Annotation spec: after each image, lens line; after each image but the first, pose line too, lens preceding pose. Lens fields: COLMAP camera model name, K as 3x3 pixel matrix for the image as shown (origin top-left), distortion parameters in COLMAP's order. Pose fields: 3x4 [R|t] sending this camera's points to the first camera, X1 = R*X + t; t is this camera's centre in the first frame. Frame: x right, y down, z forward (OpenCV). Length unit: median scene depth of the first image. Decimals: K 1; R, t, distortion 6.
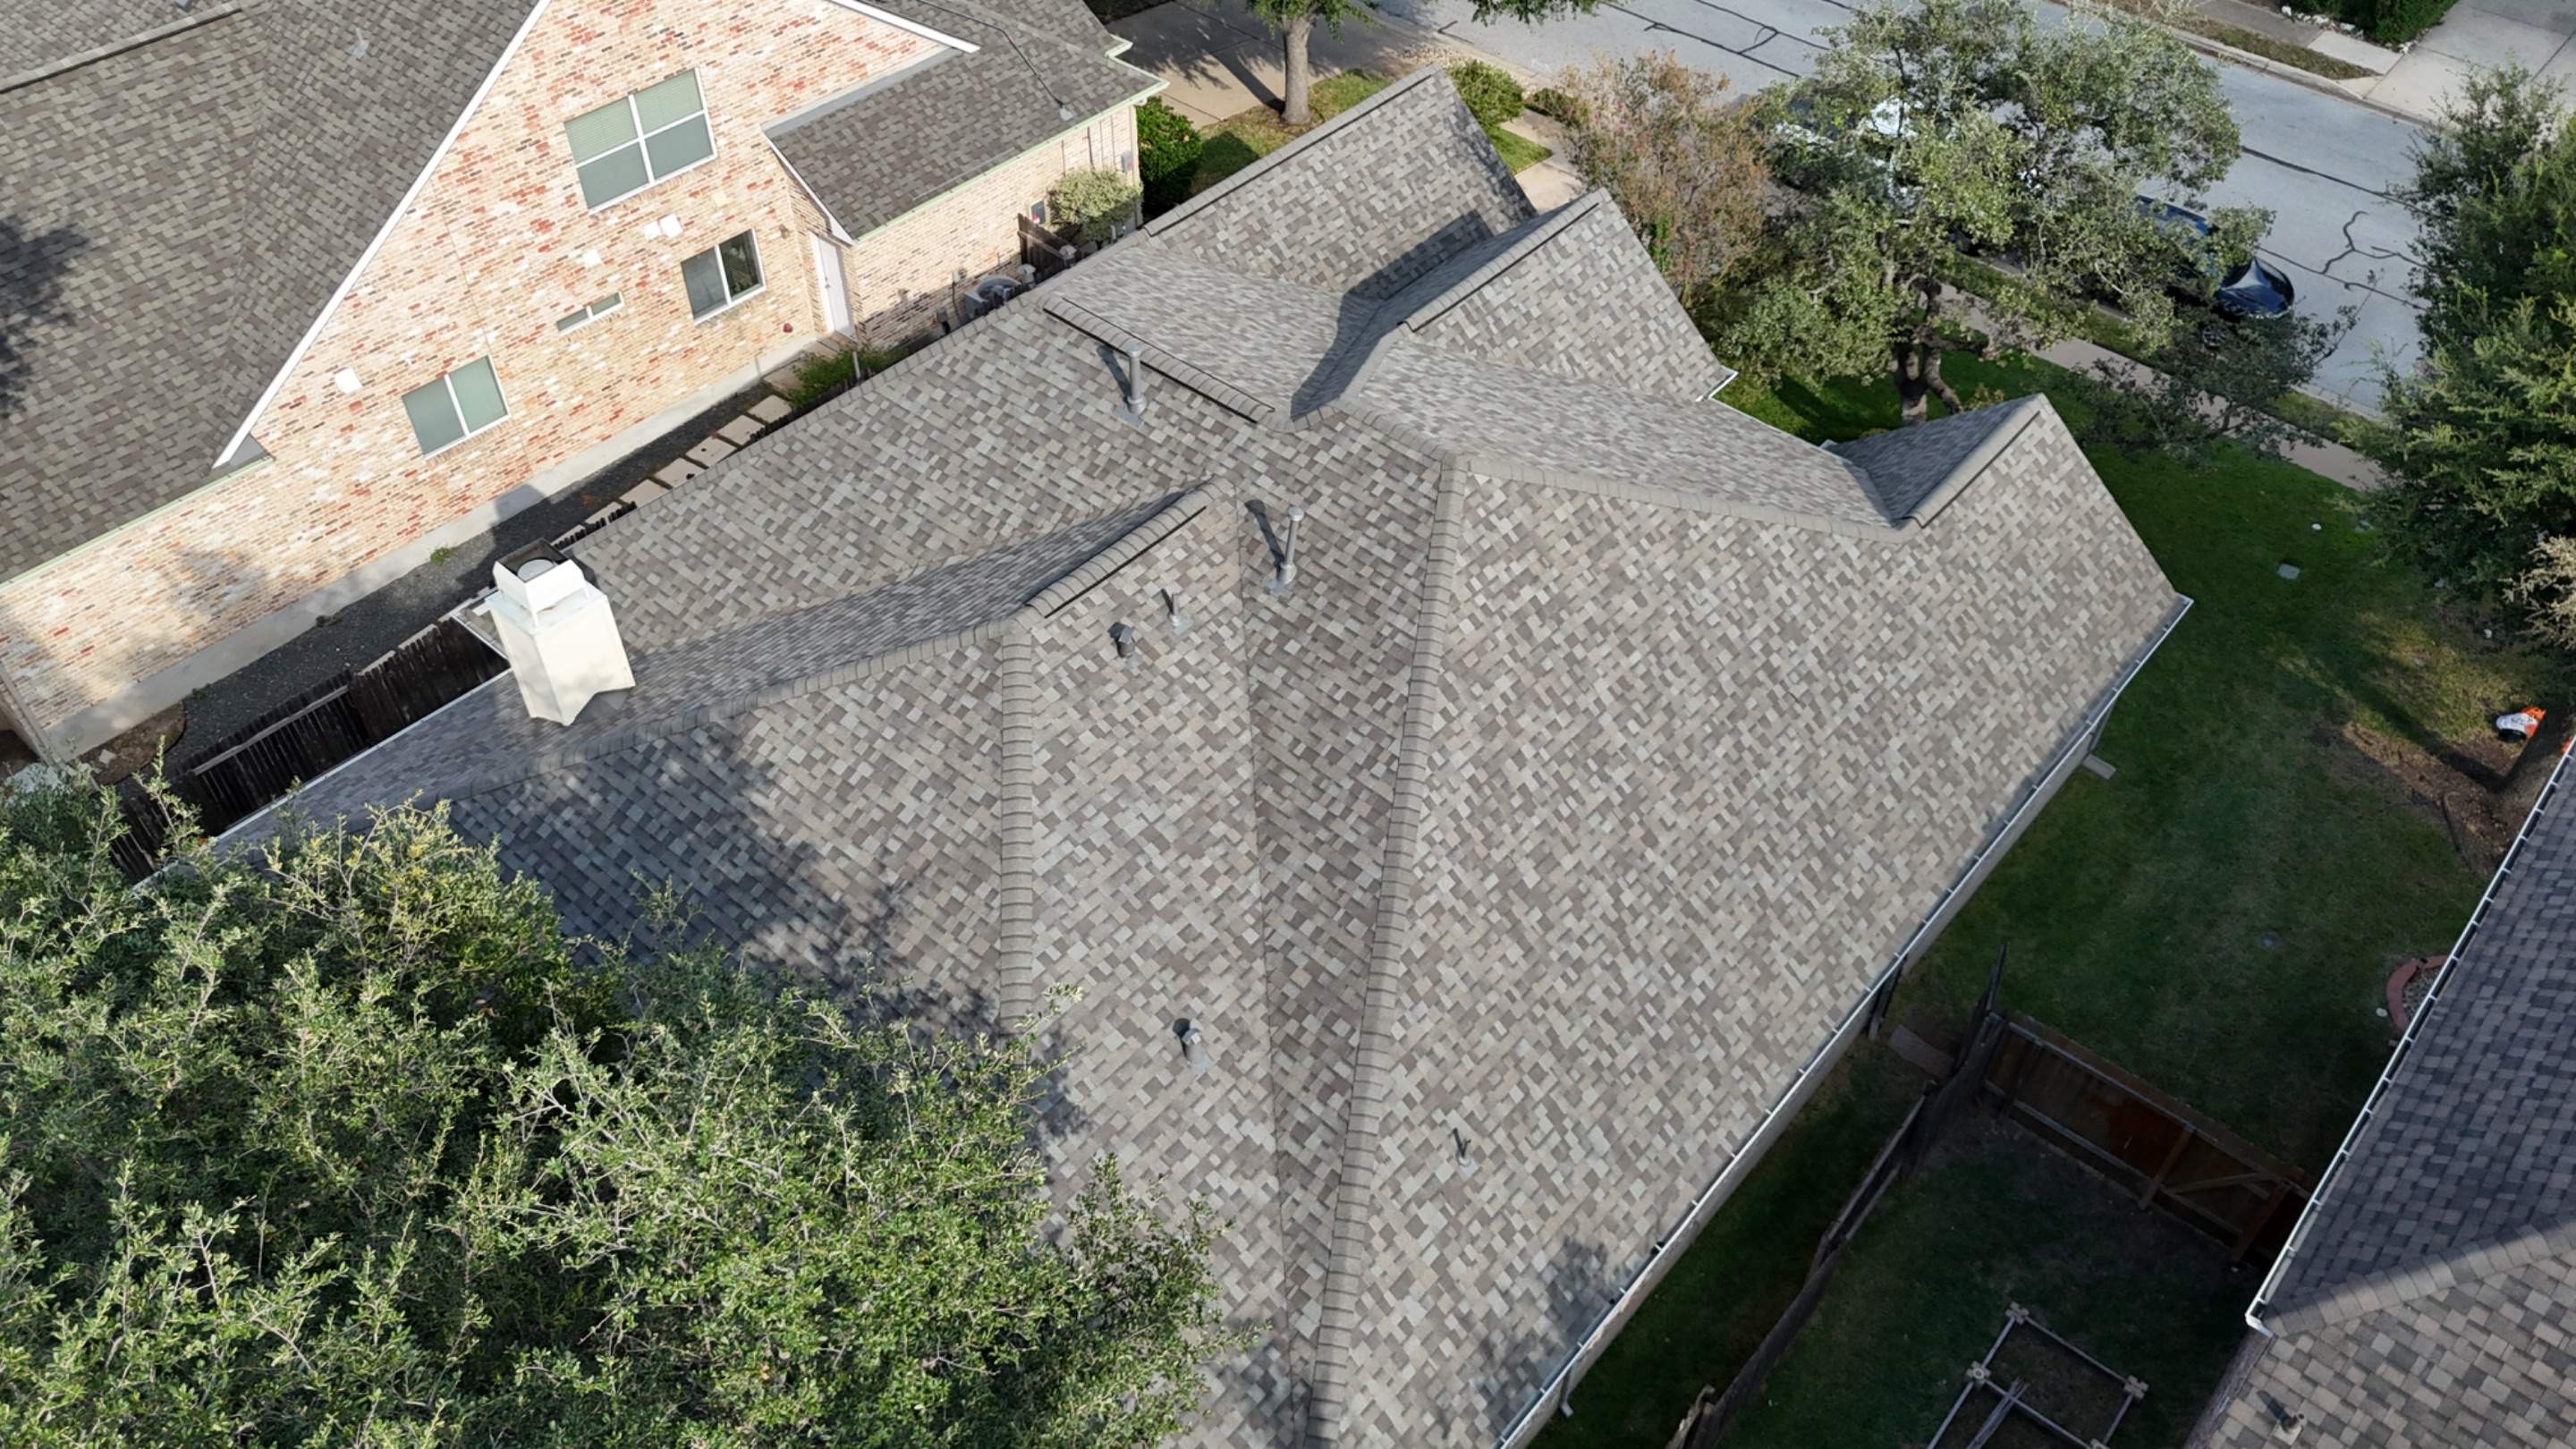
lens RADIAL K [[1914.2, 0, 1278.2], [0, 1914.2, 733.0], [0, 0, 1]] dist [0.094015, -0.133298]
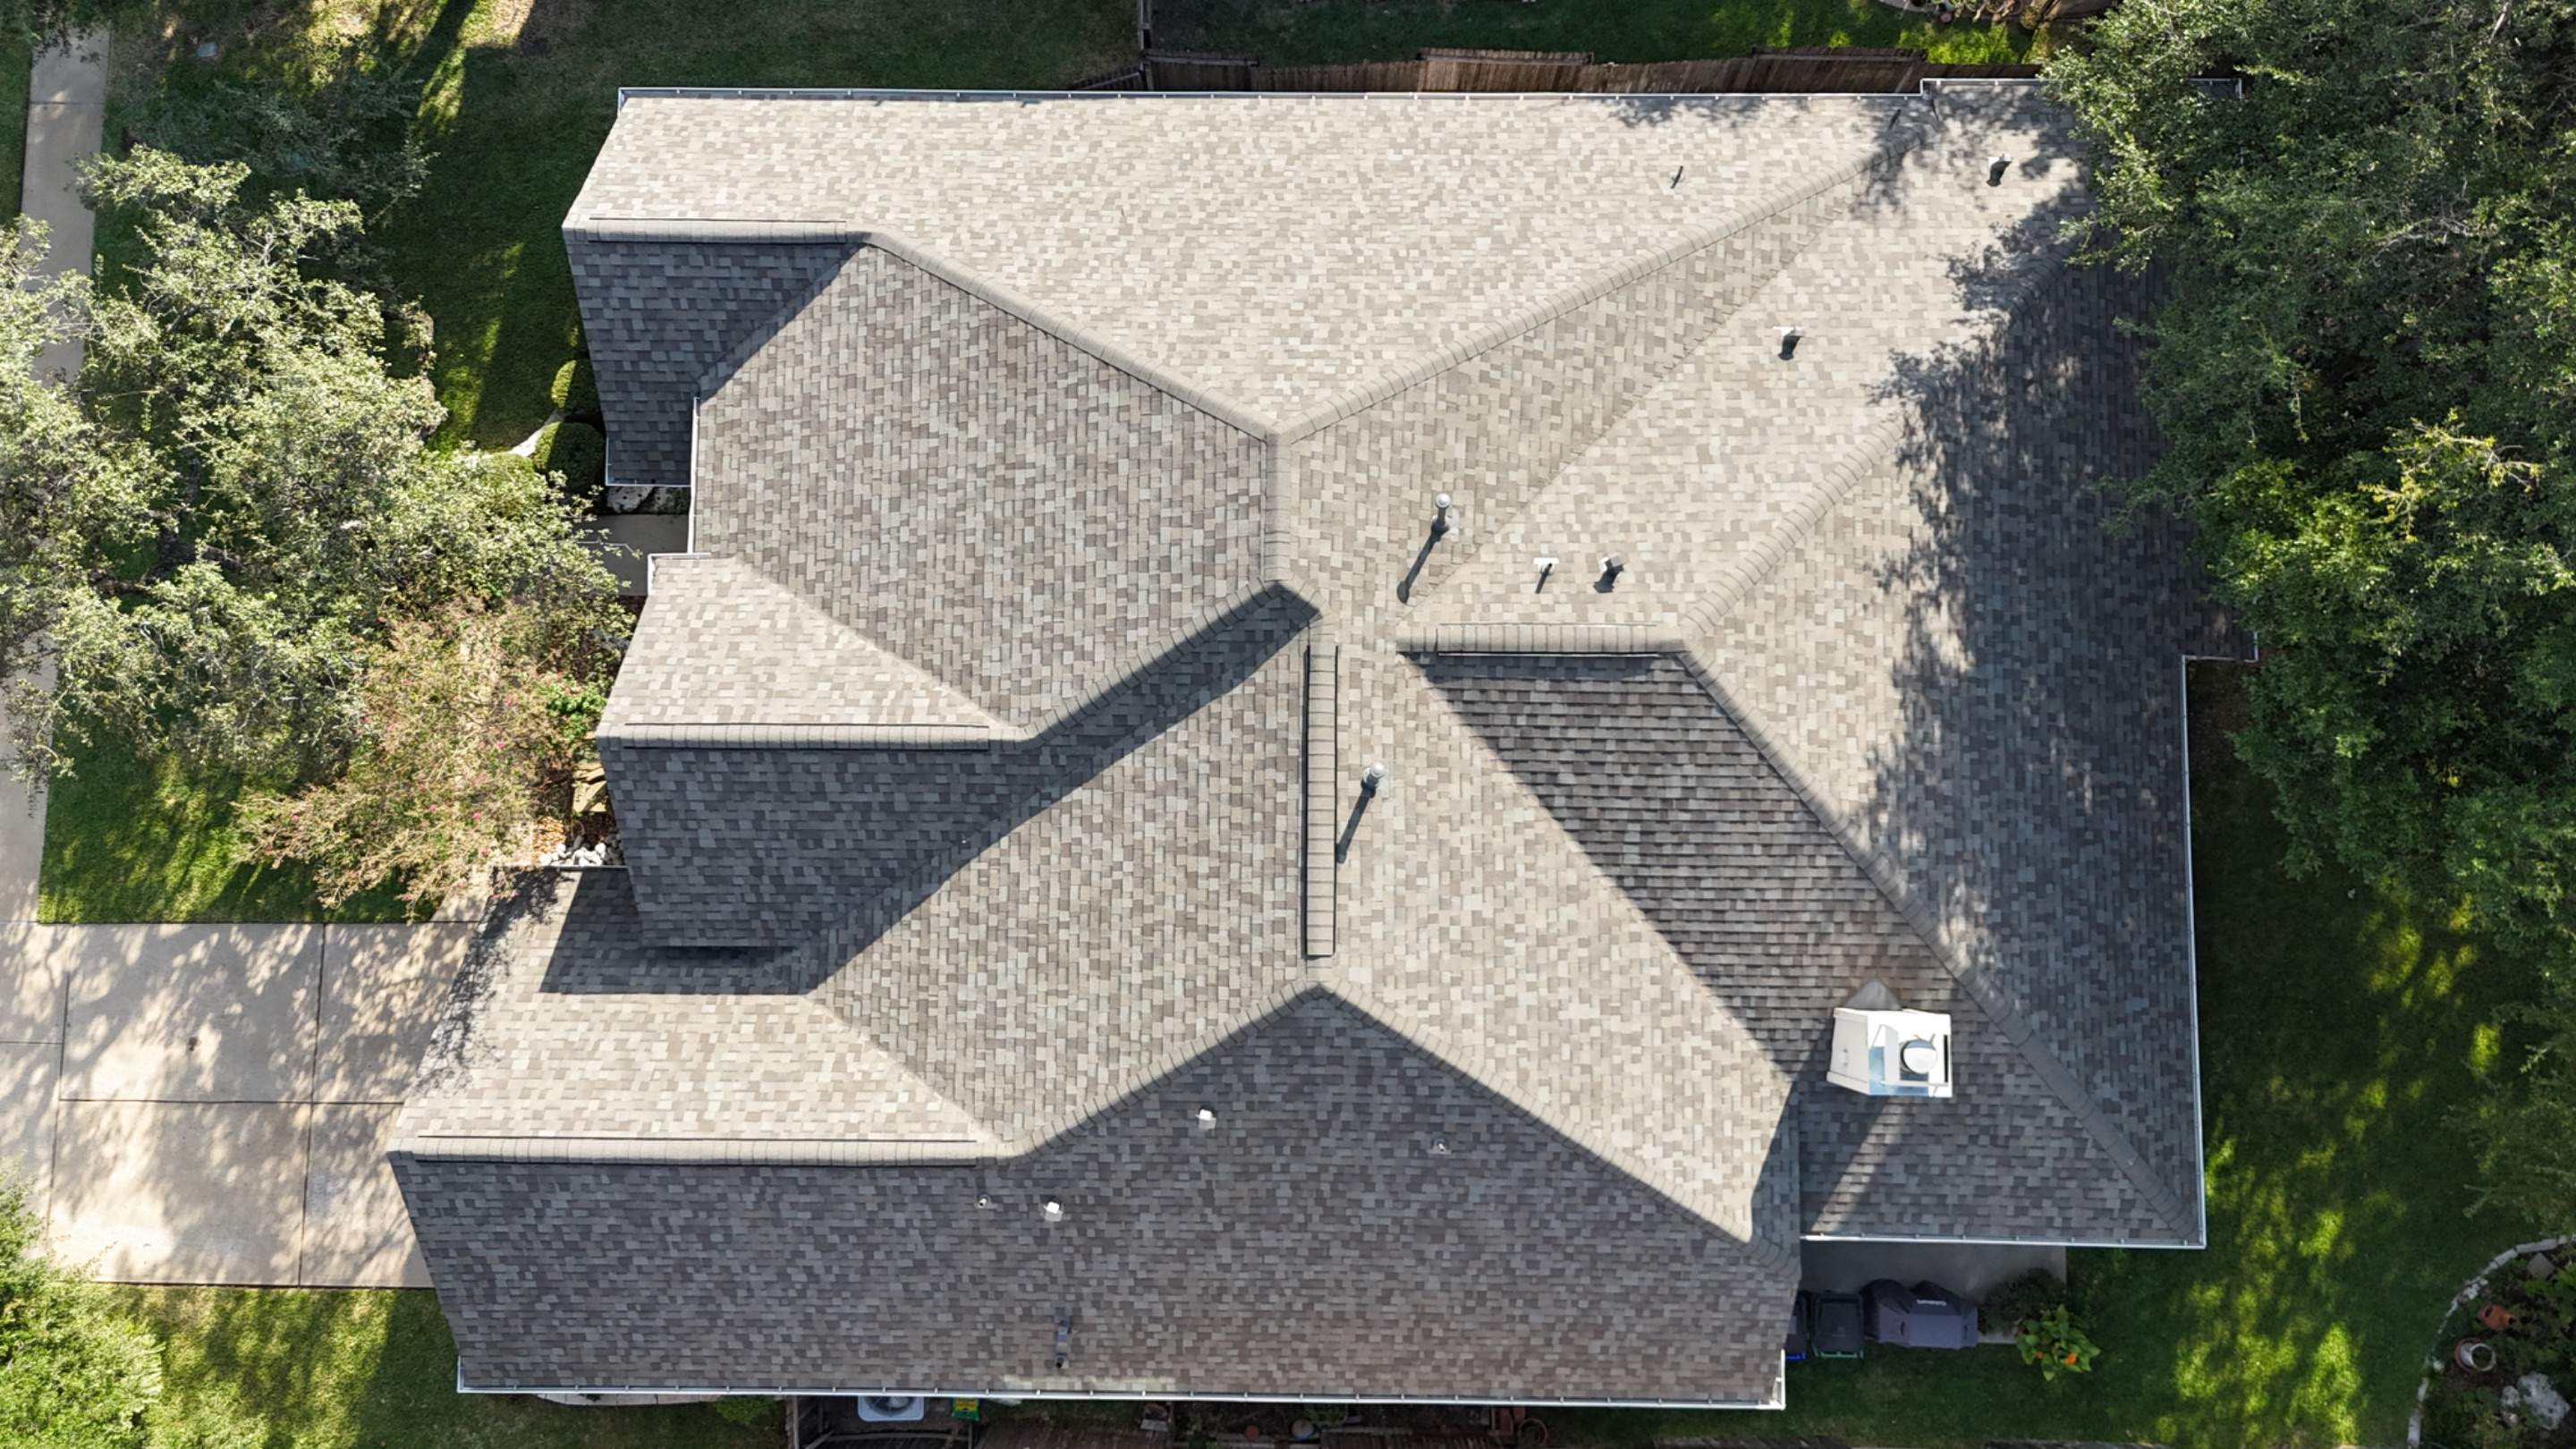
lens RADIAL K [[1914.2, 0, 1278.2], [0, 1914.2, 733.0], [0, 0, 1]] dist [0.094015, -0.133298]
pose [[-0.648493, -0.757579, 0.074373, -0.074730], [0.547087, -0.395905, 0.737533, -0.692354], [-0.529294, 0.518973, 0.671204, 0.282762]]
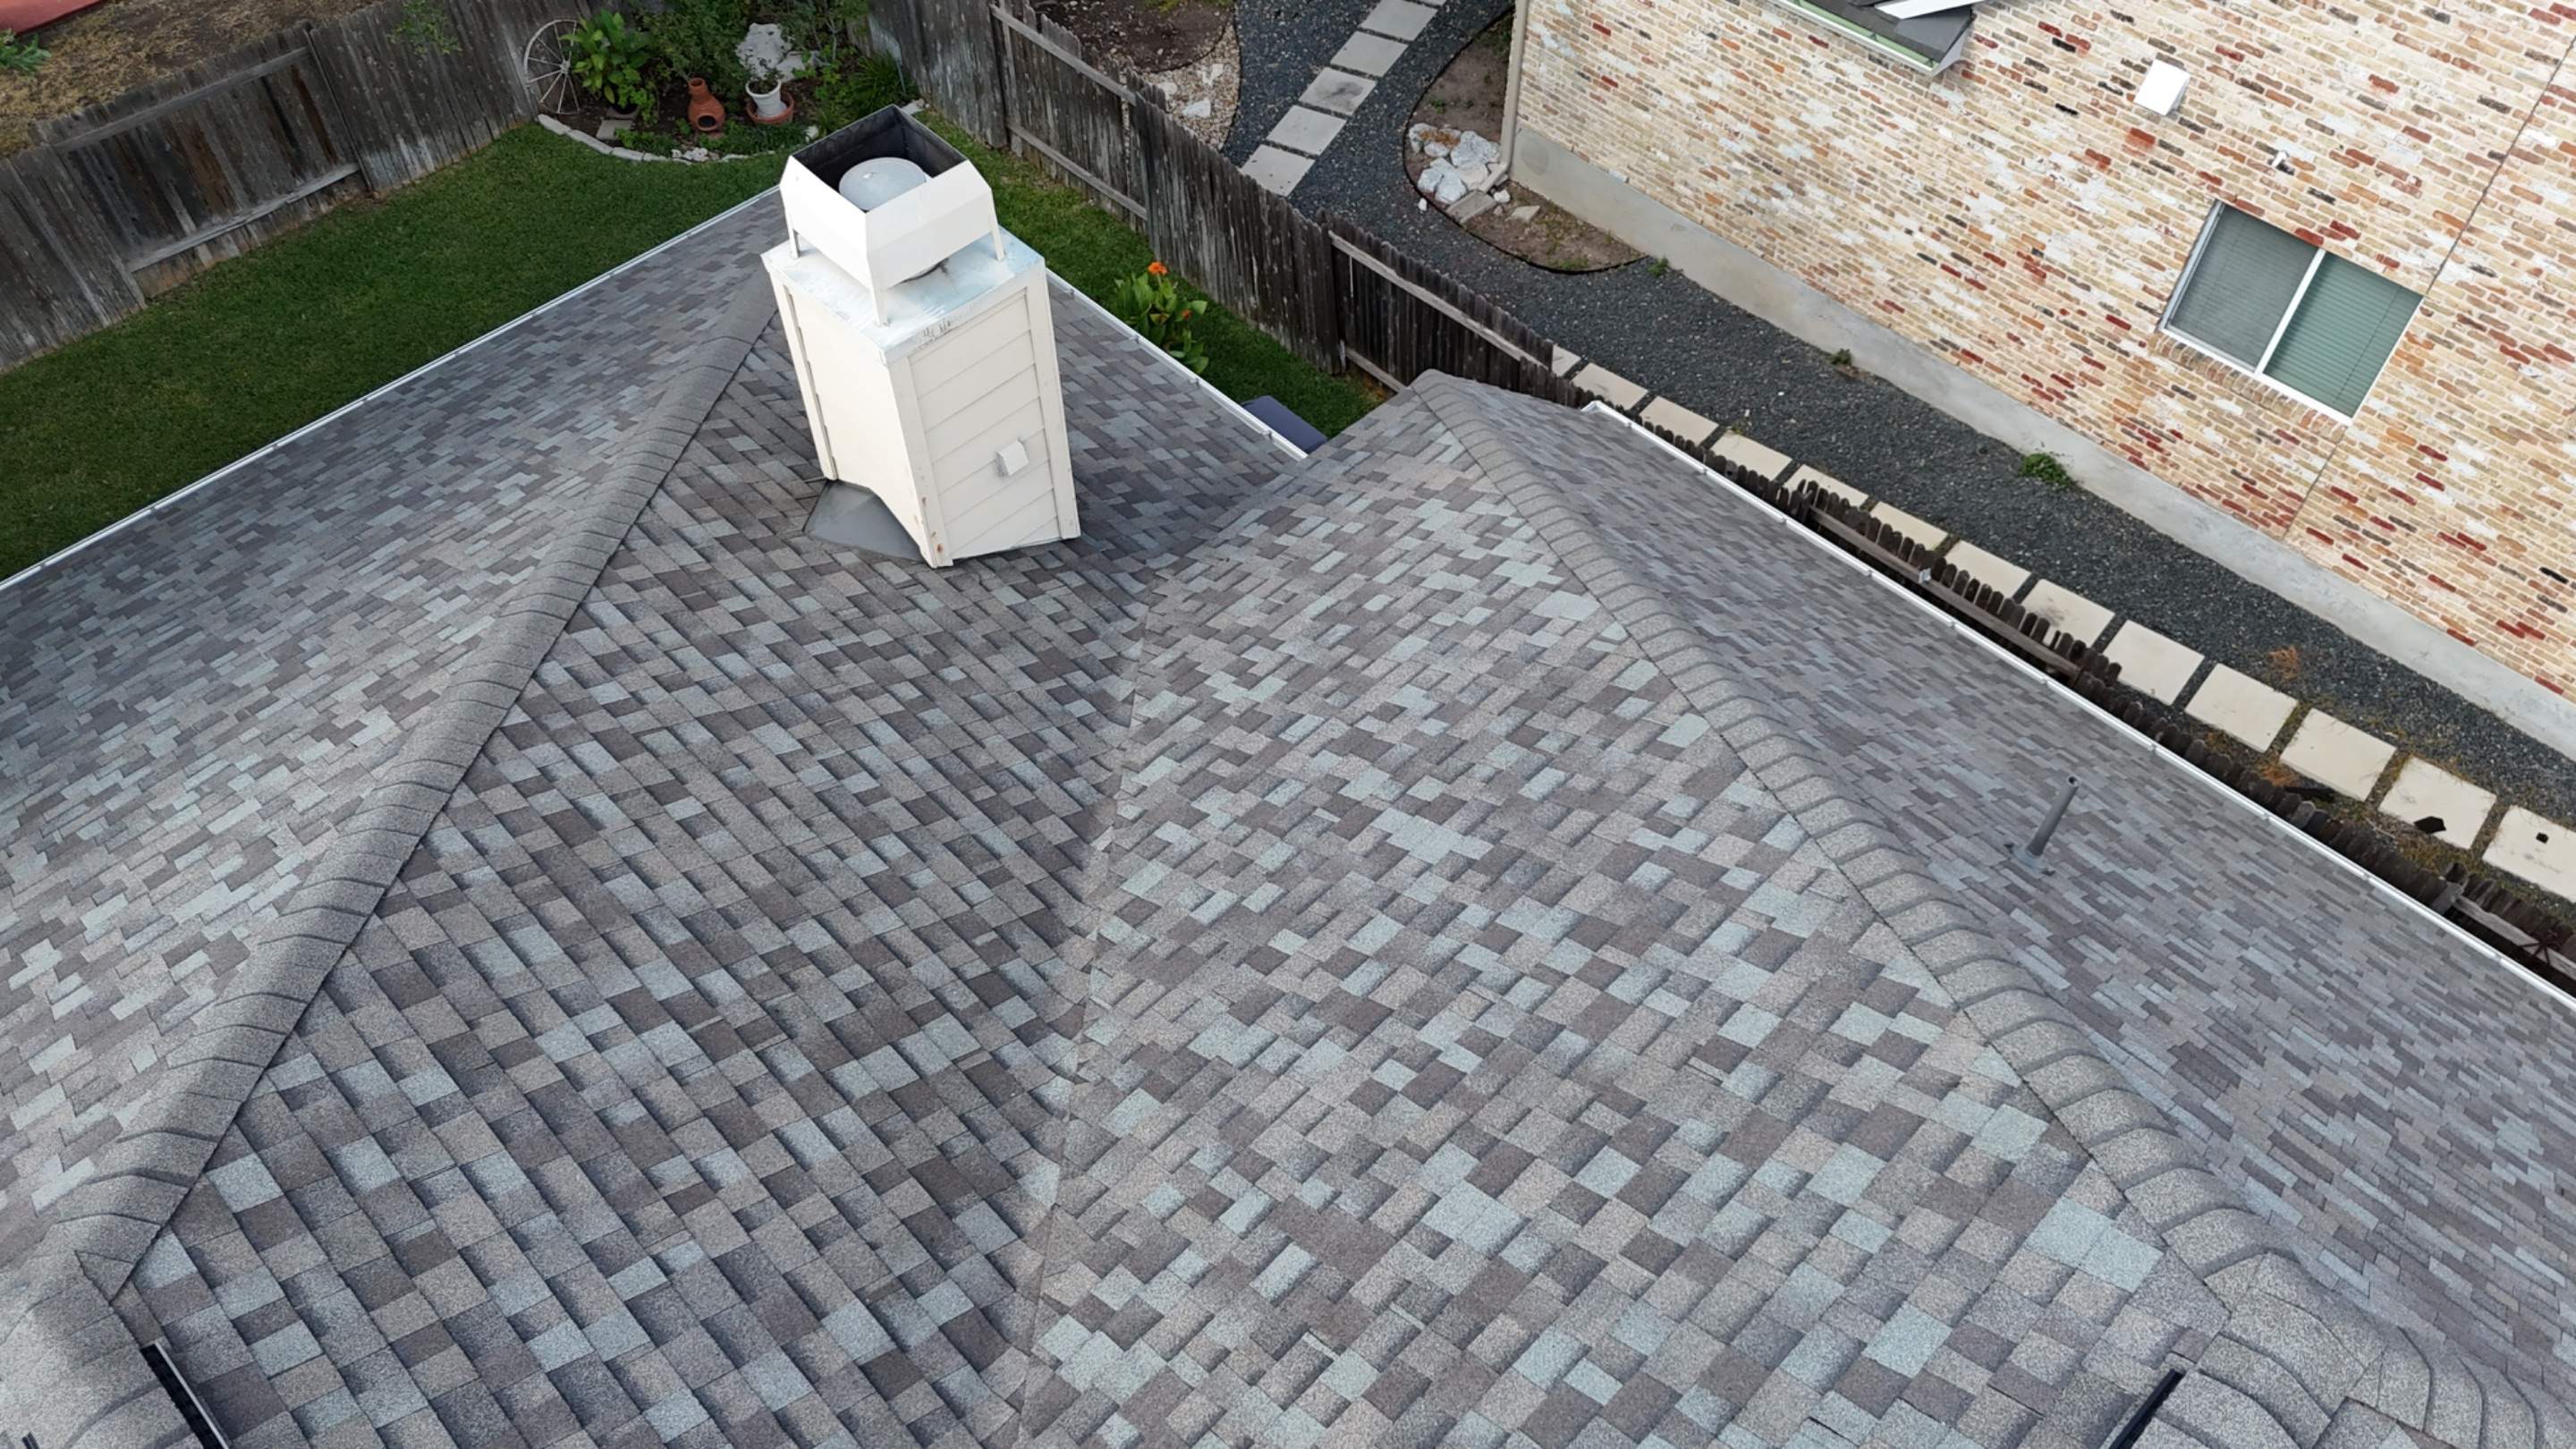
lens RADIAL K [[1897.2, 0, 1277.4], [0, 1897.2, 740.9], [0, 0, 1]] dist [0.078601, -0.083296]
pose [[-0.081006, 0.783134, -0.616554, -0.036447], [-0.700831, 0.395092, 0.593917, -0.237838], [0.708713, 0.480211, 0.516840, 0.648506]]
